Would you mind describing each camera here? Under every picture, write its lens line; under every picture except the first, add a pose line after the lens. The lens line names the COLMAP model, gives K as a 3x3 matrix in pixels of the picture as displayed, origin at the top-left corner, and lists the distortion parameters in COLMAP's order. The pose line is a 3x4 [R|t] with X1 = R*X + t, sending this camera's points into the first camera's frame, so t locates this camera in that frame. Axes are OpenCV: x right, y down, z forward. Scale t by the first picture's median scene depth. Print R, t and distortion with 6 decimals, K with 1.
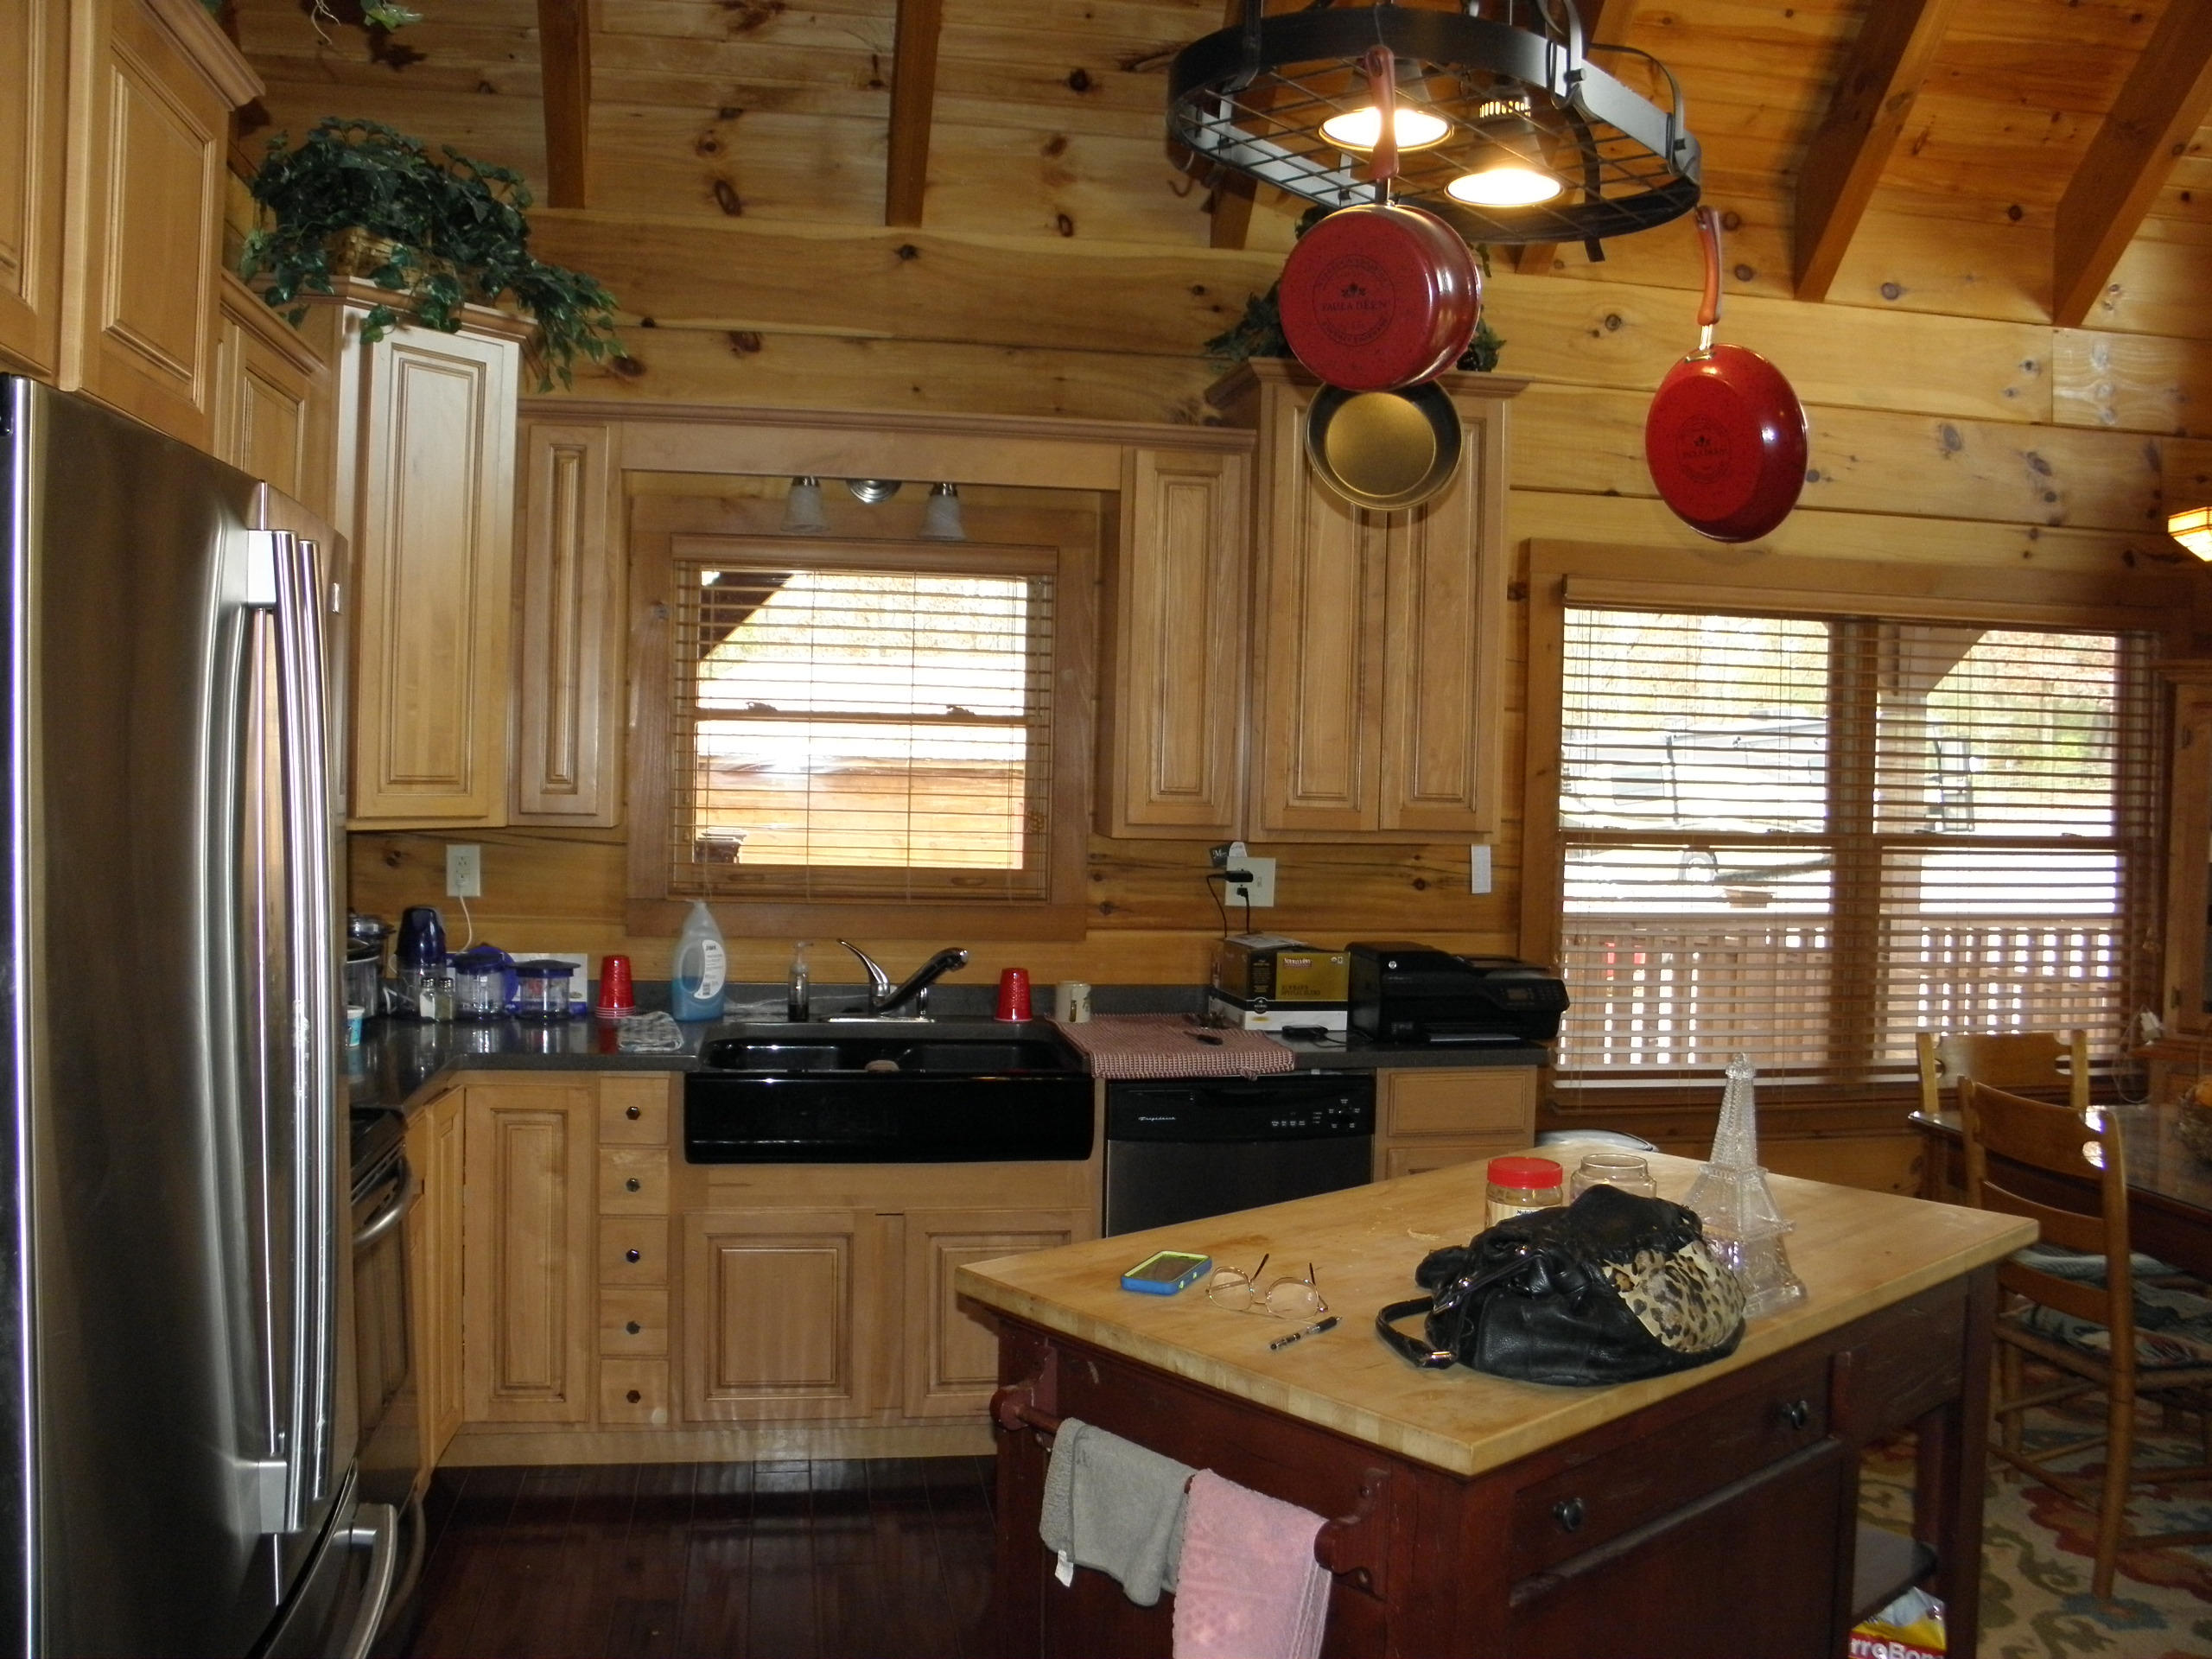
lens RADIAL K [[1856.6, 0, 1095.6], [0, 1856.6, 788.6], [0, 0, 1]] dist [-0.179985, 0.163930]
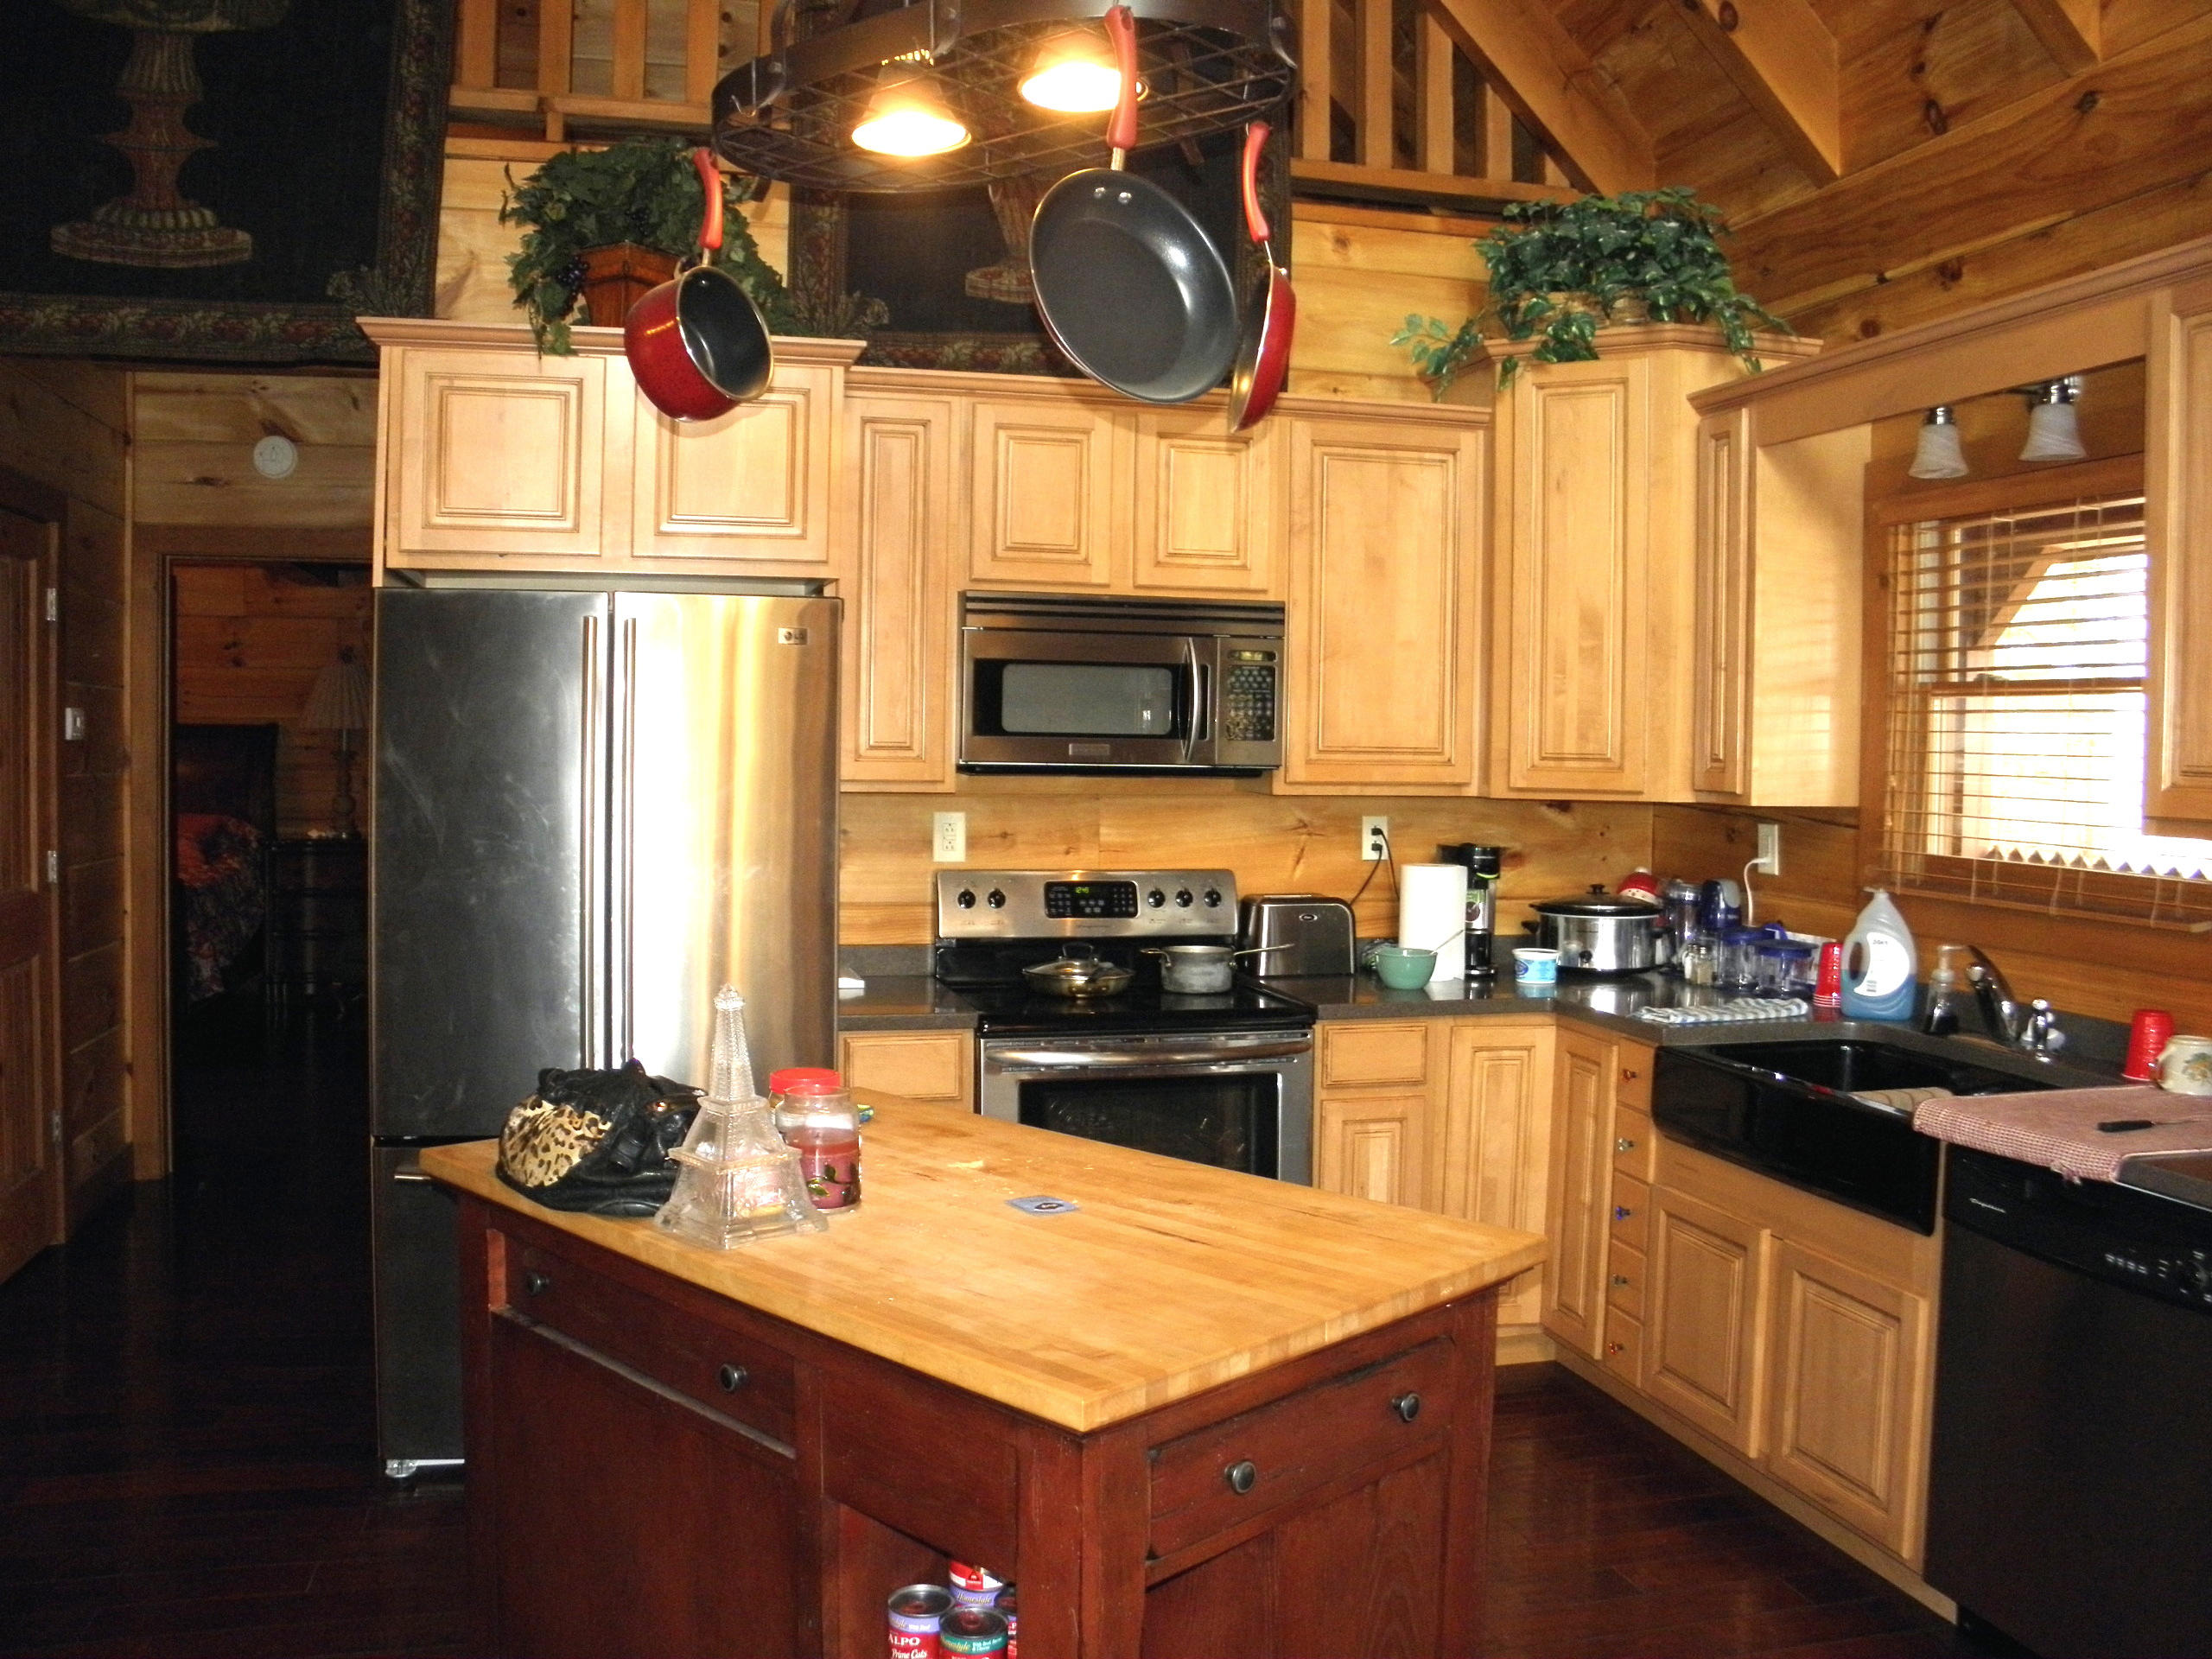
lens RADIAL K [[1861.1, 0, 1101.5], [0, 1861.1, 801.9], [0, 0, 1]] dist [-0.199055, 0.171894]
pose [[0.082701, 0.016369, -0.996440, 0.709372], [-0.021285, 0.999666, 0.014656, 0.012225], [0.996347, 0.019998, 0.083022, 0.571213]]
